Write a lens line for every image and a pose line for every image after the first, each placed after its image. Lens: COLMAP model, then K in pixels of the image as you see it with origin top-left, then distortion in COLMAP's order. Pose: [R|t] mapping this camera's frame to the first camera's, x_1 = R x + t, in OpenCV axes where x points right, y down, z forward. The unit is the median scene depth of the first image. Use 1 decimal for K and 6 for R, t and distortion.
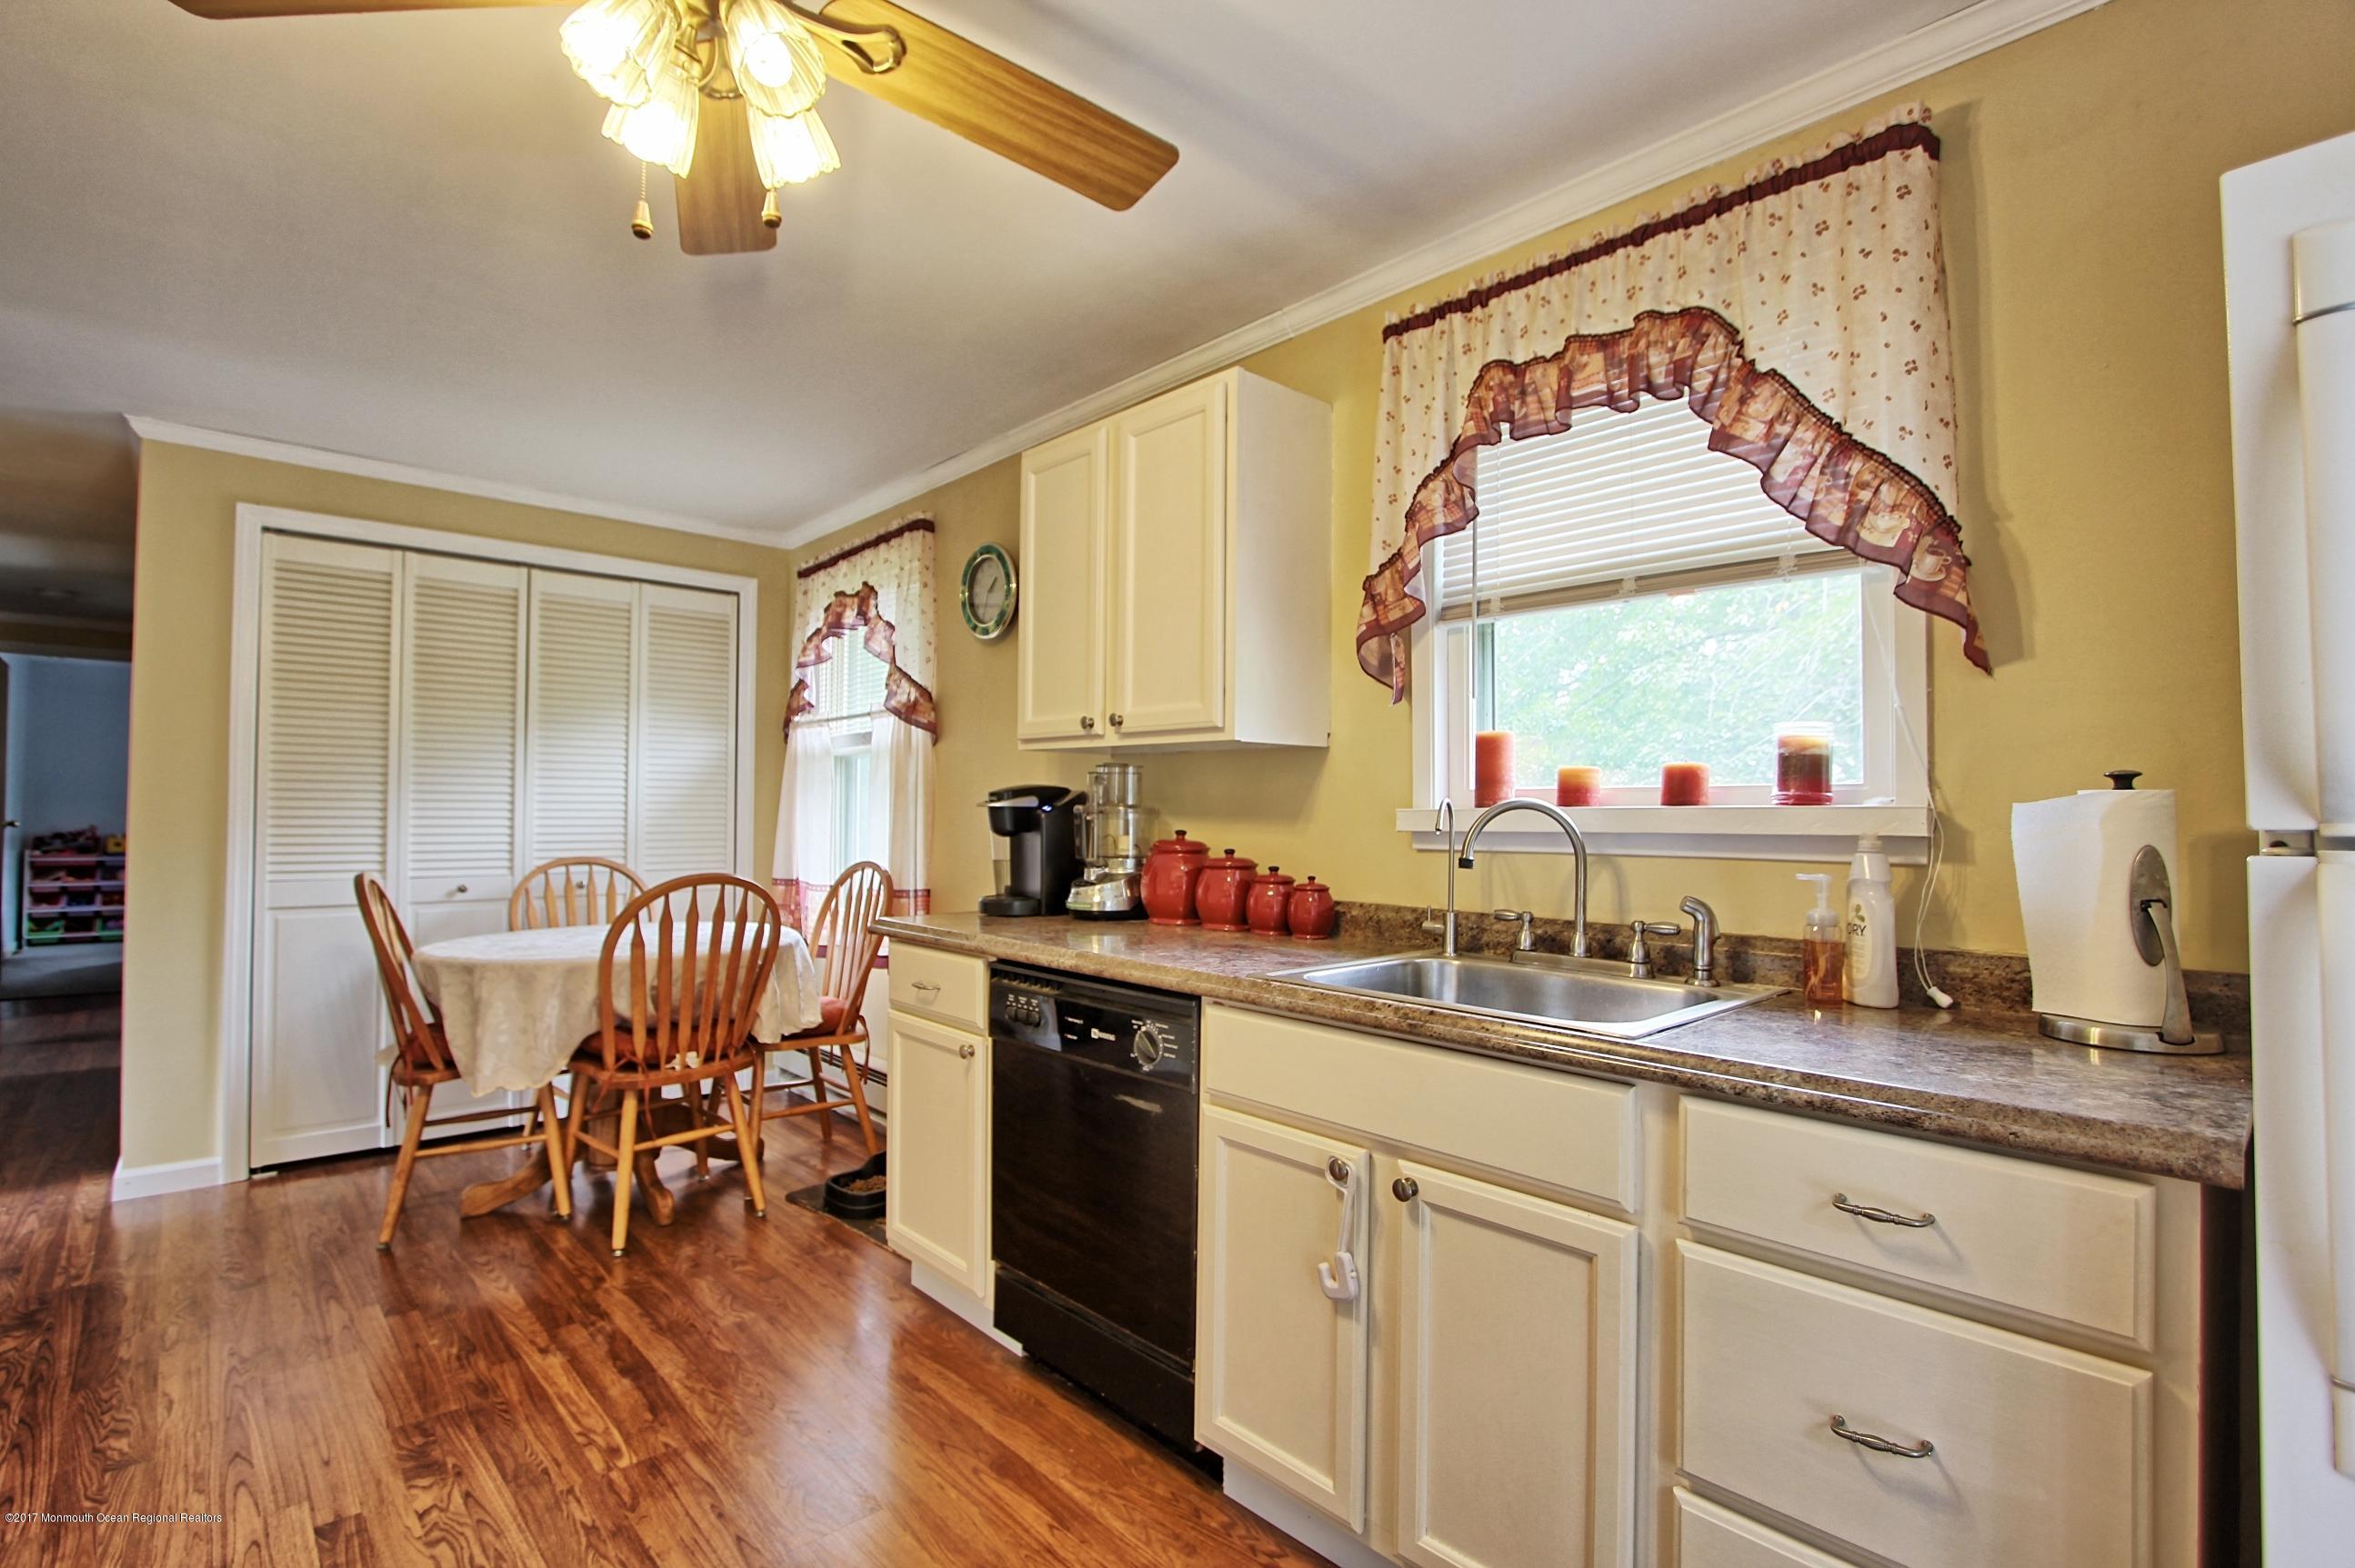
lens RADIAL K [[1081.1, 0, 1163.4], [0, 1081.1, 792.3], [0, 0, 1]] dist [-0.022455, 0.003777]
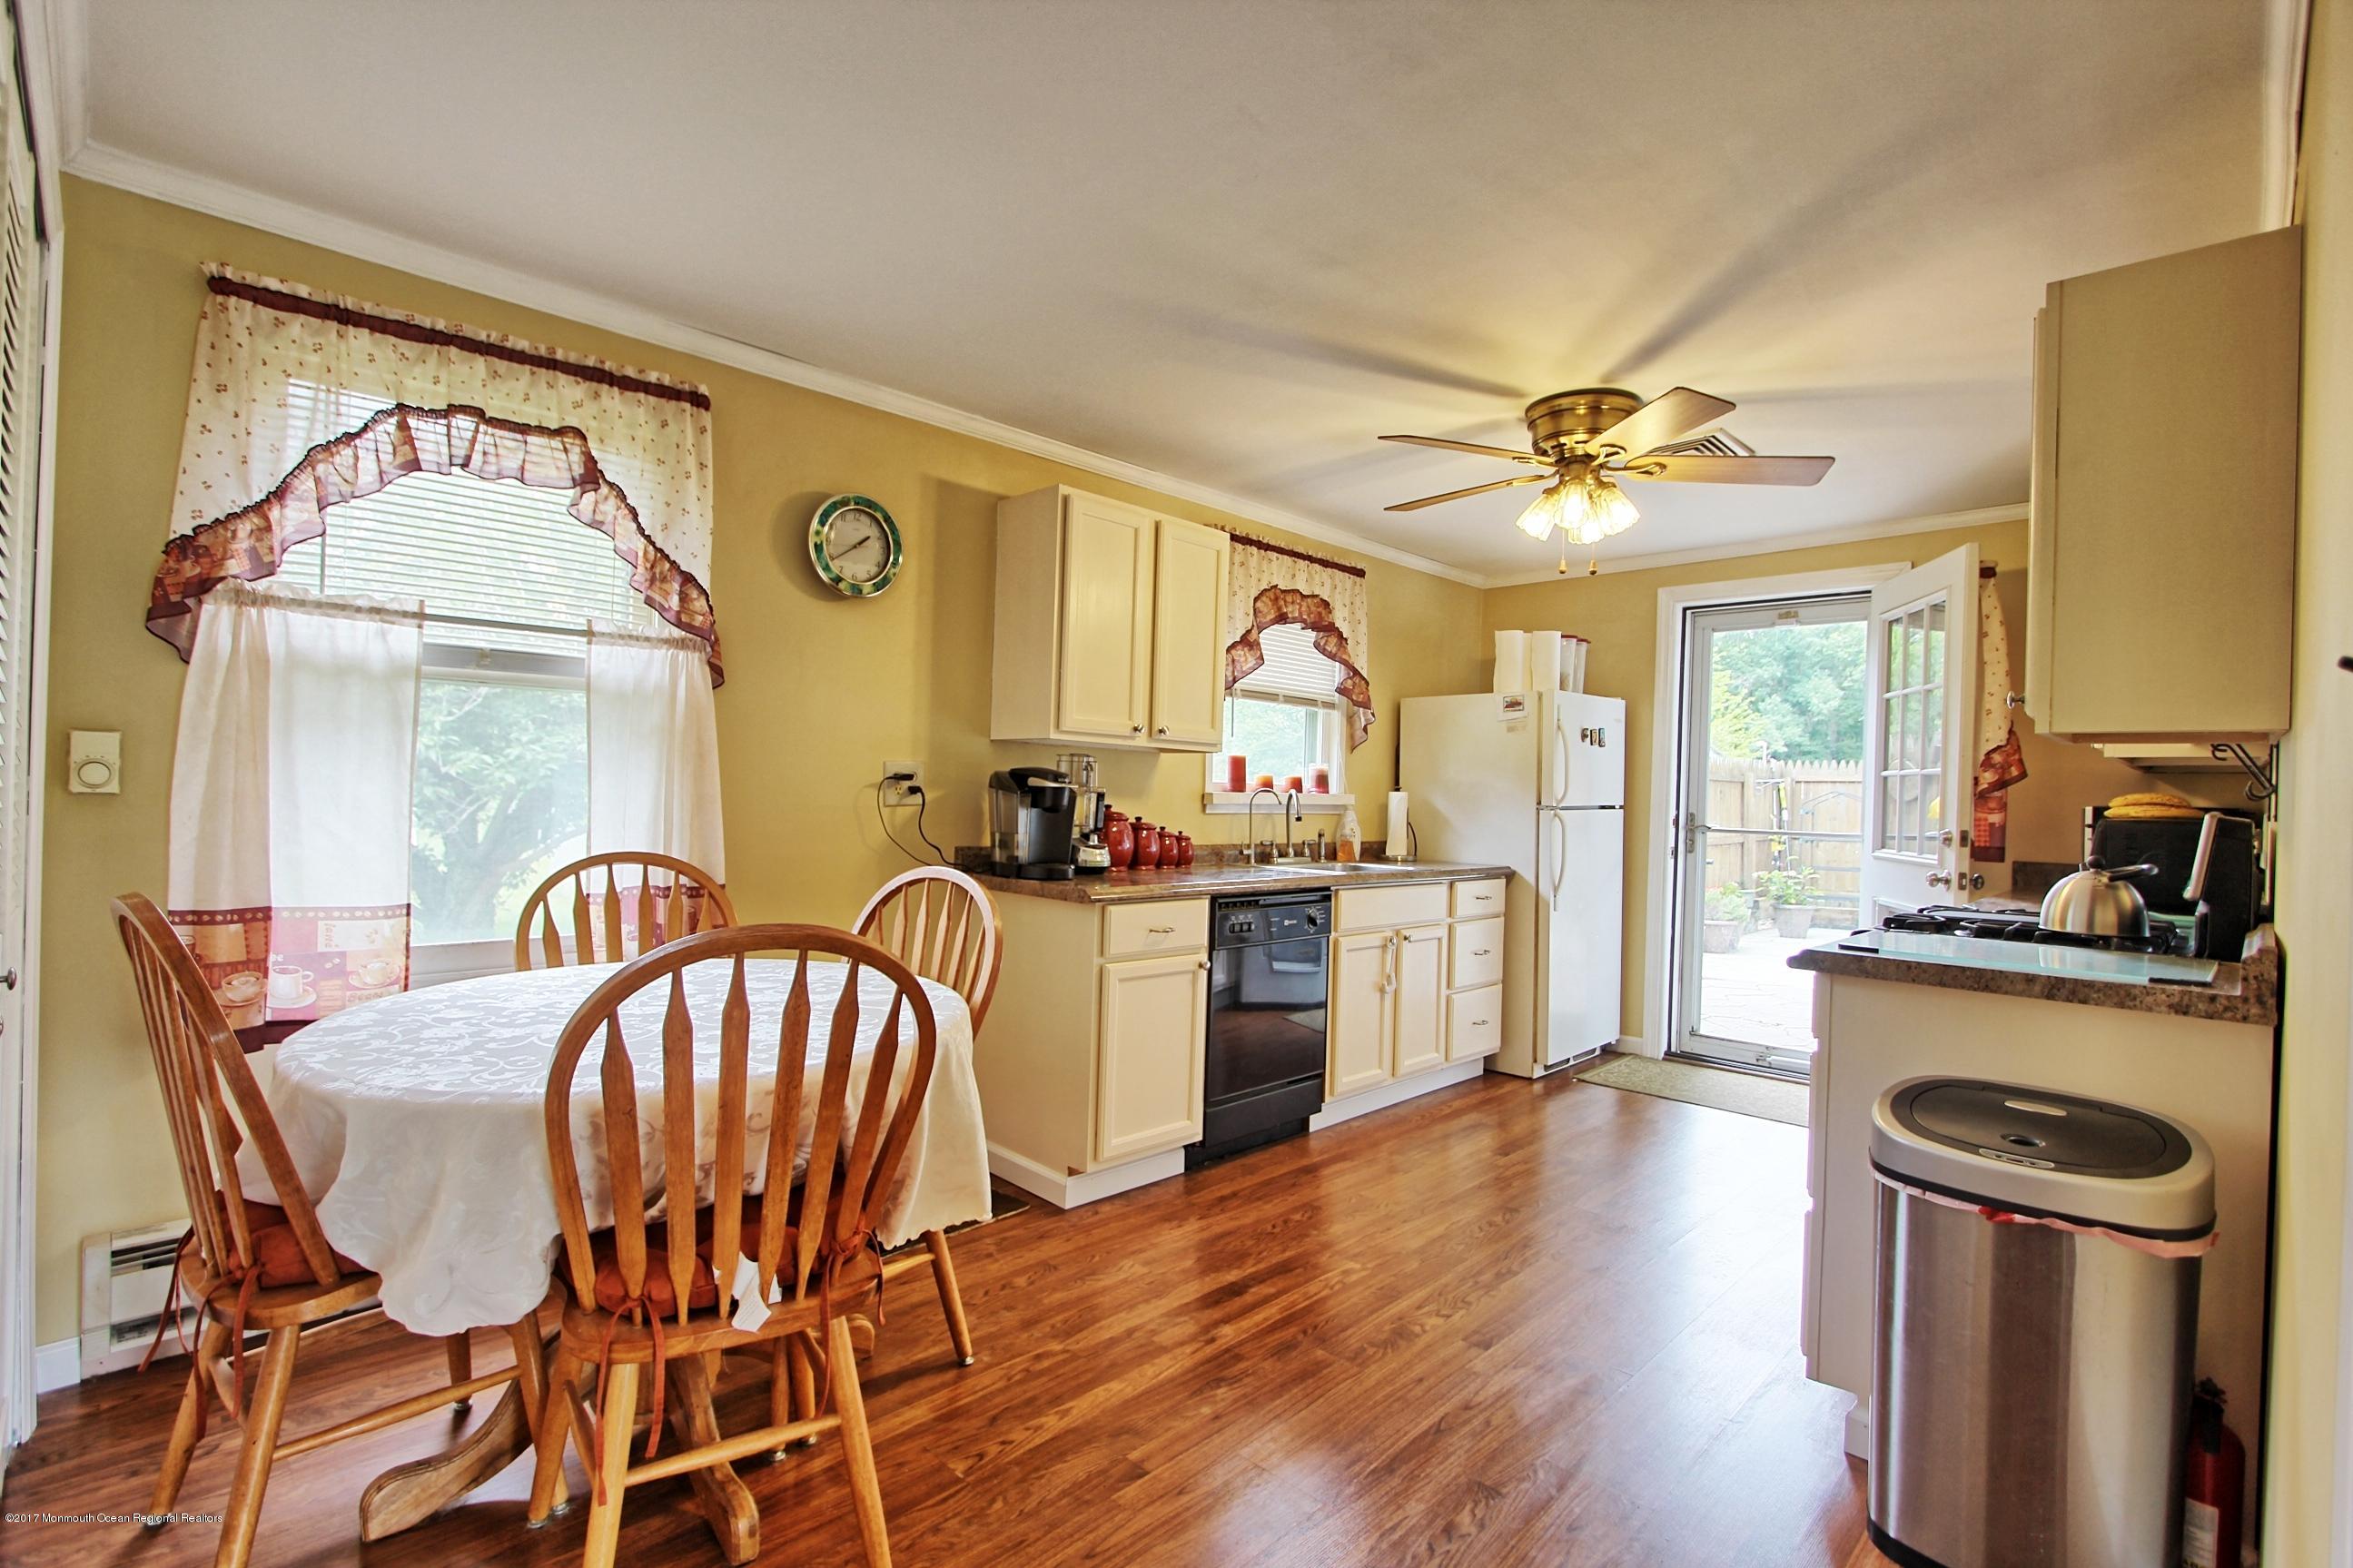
lens RADIAL K [[1080.2, 0, 1162.4], [0, 1080.2, 792.3], [0, 0, 1]] dist [-0.022455, 0.003777]
pose [[-0.036171, -0.009076, 0.999304, -1.592100], [-0.046657, 0.998884, 0.007384, 0.005865], [-0.998256, -0.046358, -0.036554, 1.116300]]
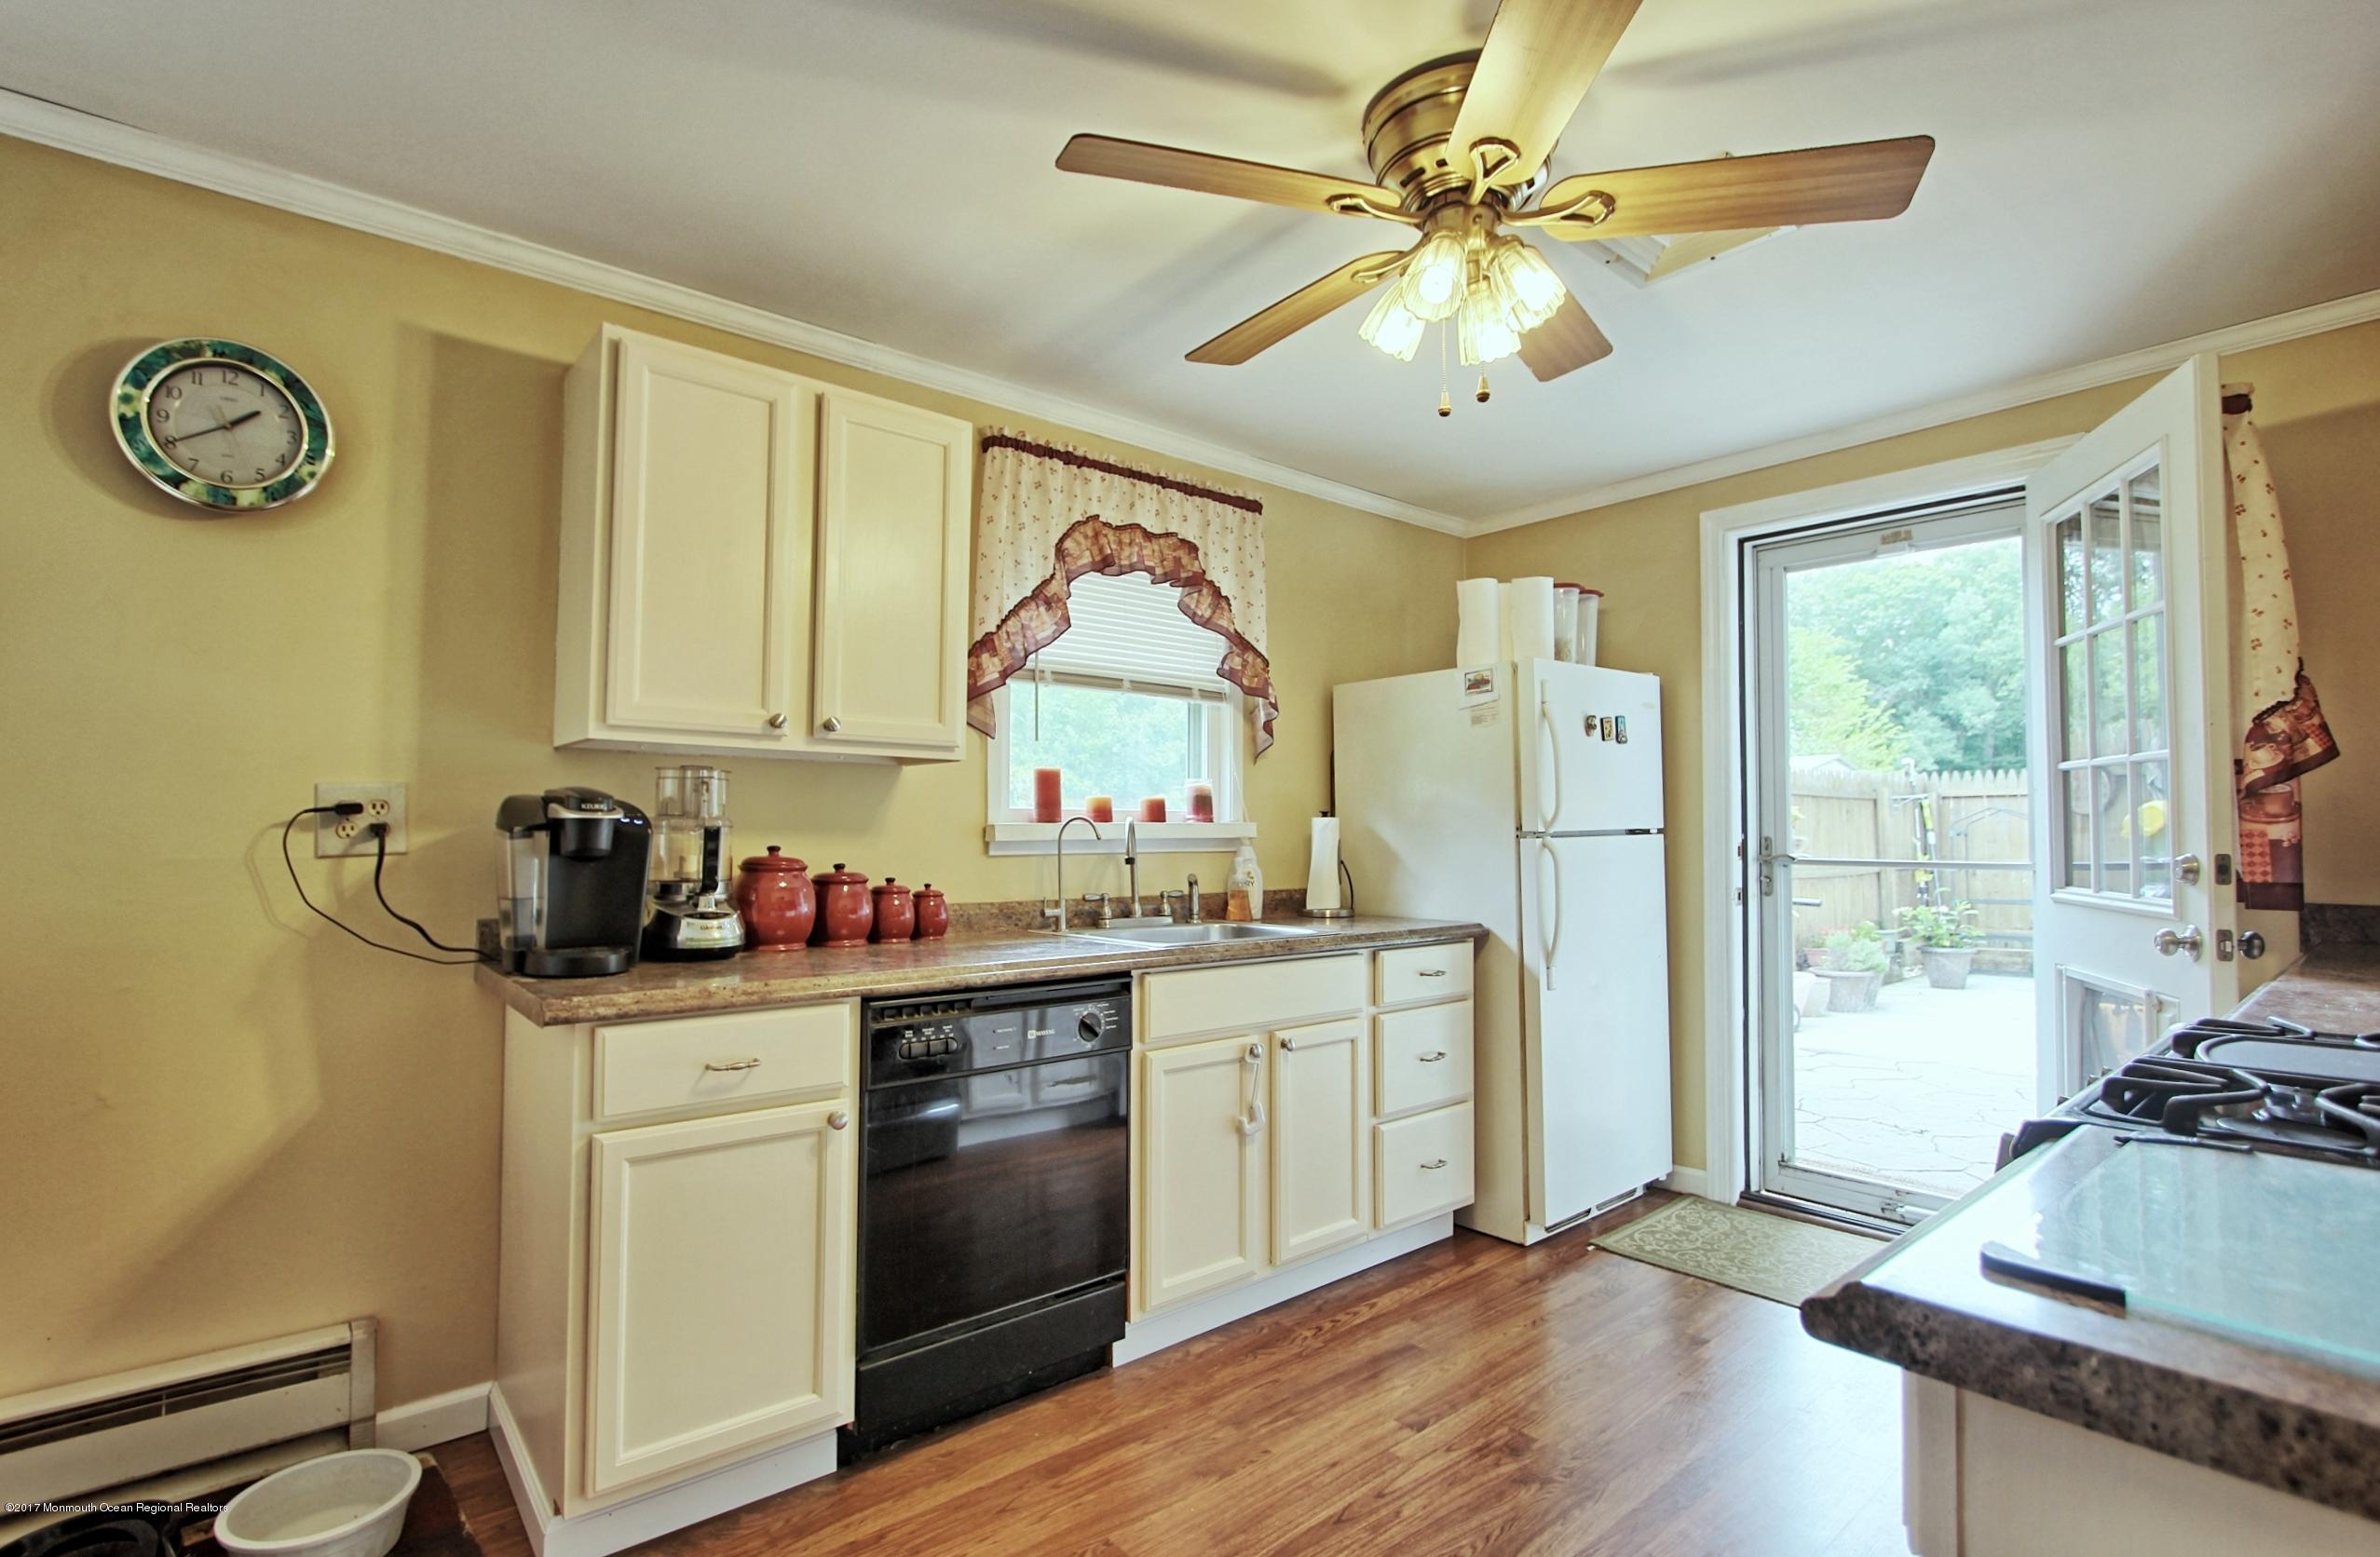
lens RADIAL K [[1107.6, 0, 1178.4], [0, 1107.6, 786.3], [0, 0, 1]] dist [-0.020545, -0.000016]
pose [[0.044266, 0.032228, 0.998500, -1.010867], [-0.020876, 0.999291, -0.031328, 0.007942], [-0.998802, -0.019458, 0.044908, 0.708406]]
